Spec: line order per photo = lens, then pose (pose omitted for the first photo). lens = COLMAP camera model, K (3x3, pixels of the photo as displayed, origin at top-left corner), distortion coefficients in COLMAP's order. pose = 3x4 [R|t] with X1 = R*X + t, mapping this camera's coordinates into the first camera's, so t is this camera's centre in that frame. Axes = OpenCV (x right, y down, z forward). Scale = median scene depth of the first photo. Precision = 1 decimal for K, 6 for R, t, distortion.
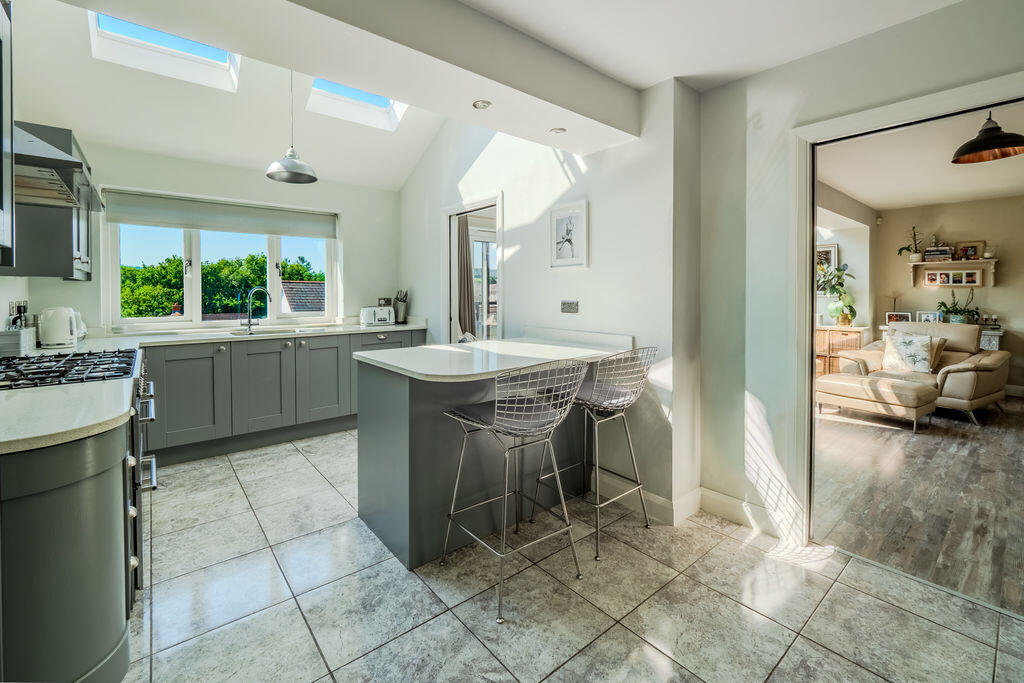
lens RADIAL K [[434.5, 0, 511.3], [0, 434.5, 297.8], [0, 0, 1]] dist [-0.004358, -0.000205]
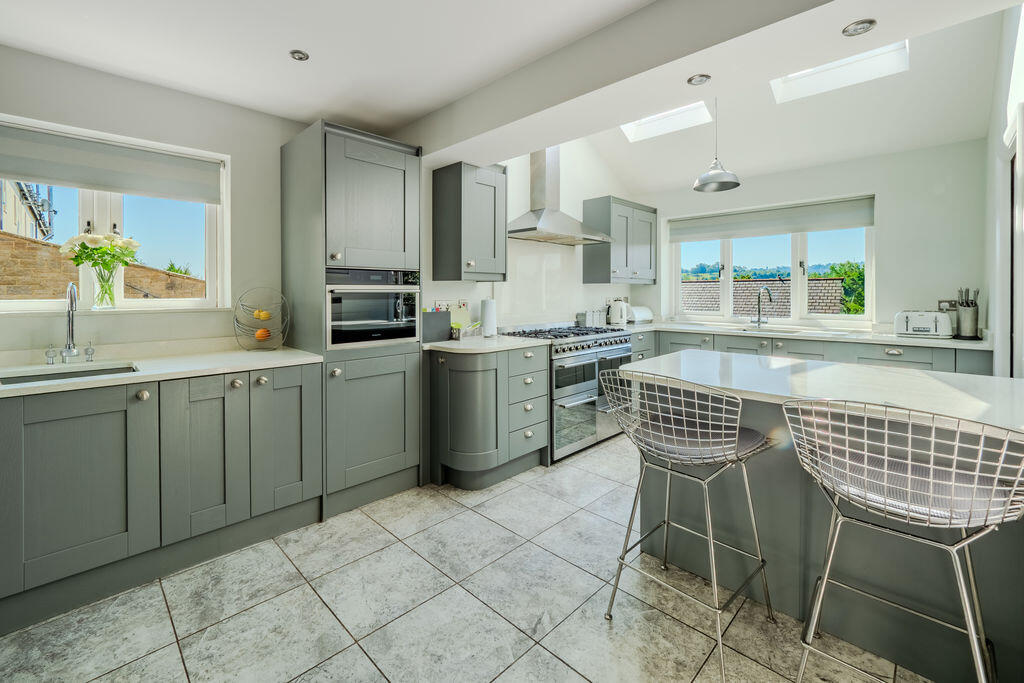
lens RADIAL K [[440.1, 0, 498.3], [0, 440.1, 294.4], [0, 0, 1]] dist [-0.019754, -0.000105]
pose [[0.081126, 0.003596, -0.996697, 0.306644], [-0.011181, 0.999934, 0.002697, -0.001664], [0.996641, 0.010925, 0.081161, 0.209298]]
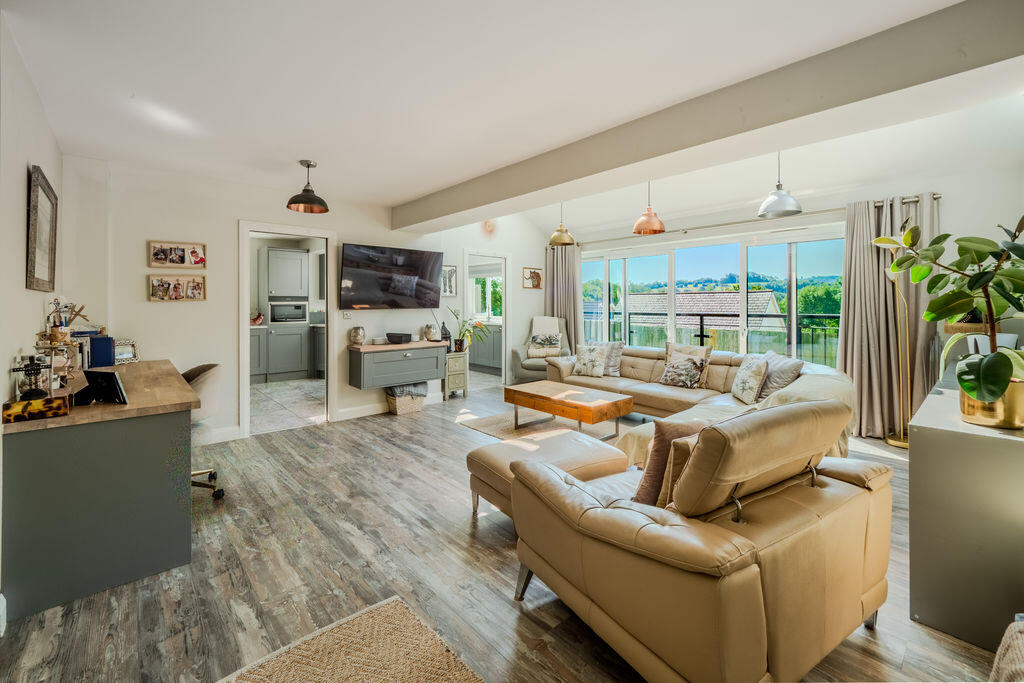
lens RADIAL K [[431.9, 0, 506.1], [0, 431.9, 302.9], [0, 0, 1]] dist [-0.001945, -0.000252]
pose [[0.035219, -0.000288, -0.999380, 1.201795], [-0.011185, 0.999937, -0.000682, -0.012953], [0.999317, 0.011202, 0.035213, 0.759139]]
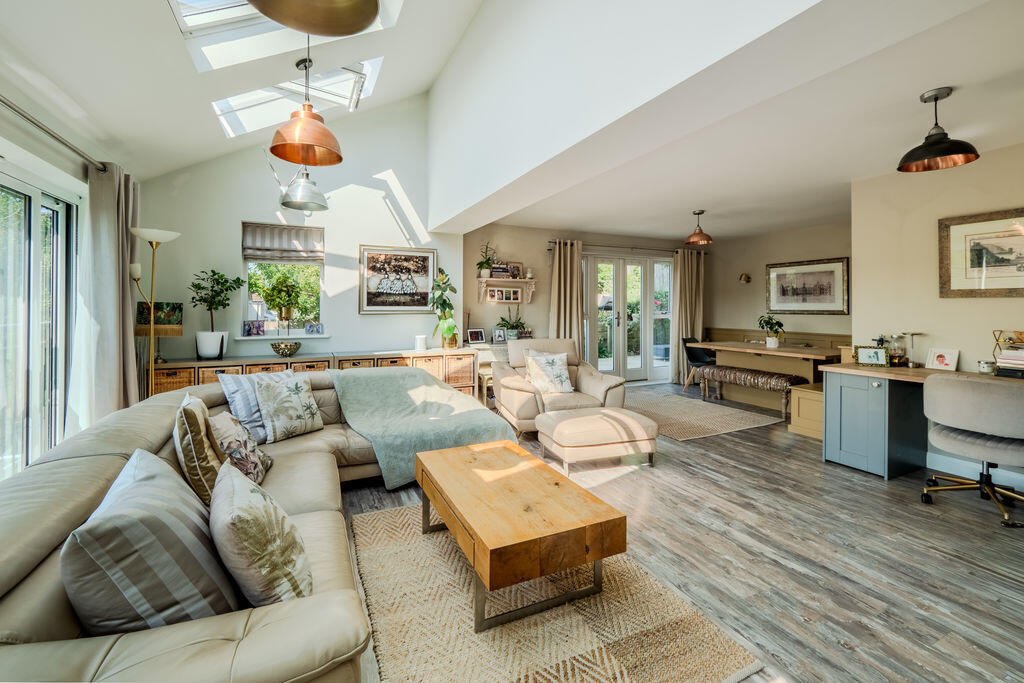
lens RADIAL K [[431.9, 0, 506.1], [0, 431.9, 302.9], [0, 0, 1]] dist [-0.001945, -0.000252]
pose [[0.249451, 0.013380, 0.968295, -0.010031], [0.006834, 0.999855, -0.015576, -0.010384], [-0.968363, 0.010503, 0.249323, 0.792625]]
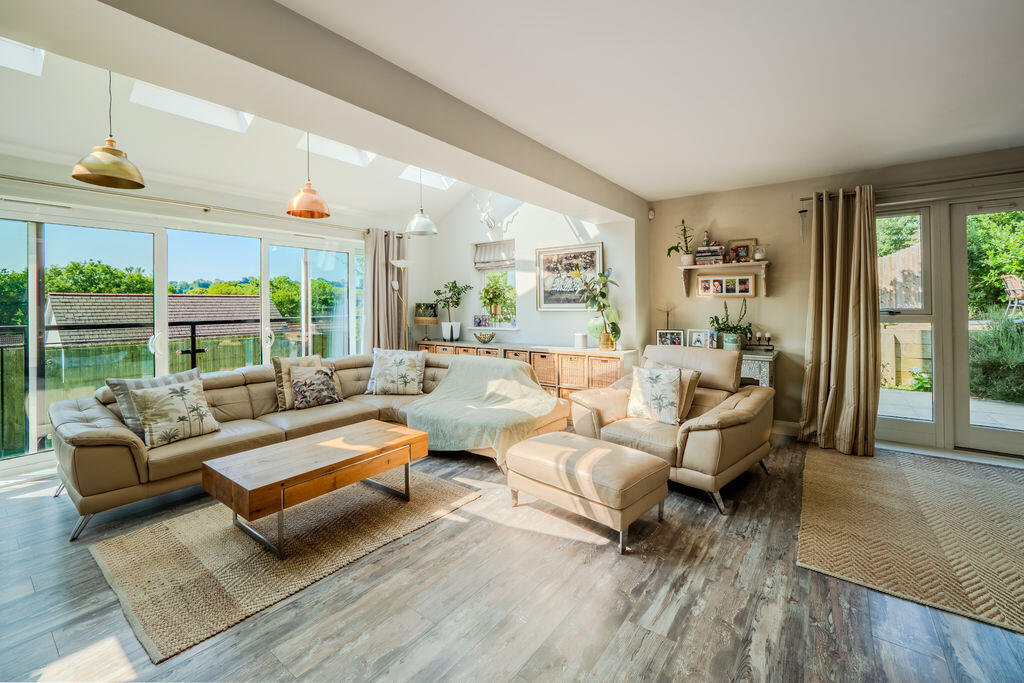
lens RADIAL K [[431.9, 0, 506.1], [0, 431.9, 302.9], [0, 0, 1]] dist [-0.001945, -0.000252]
pose [[0.973552, -0.007749, 0.228332, 0.486830], [0.011215, 0.999841, -0.013888, -0.009084], [-0.228188, 0.016082, 0.973484, 0.351239]]
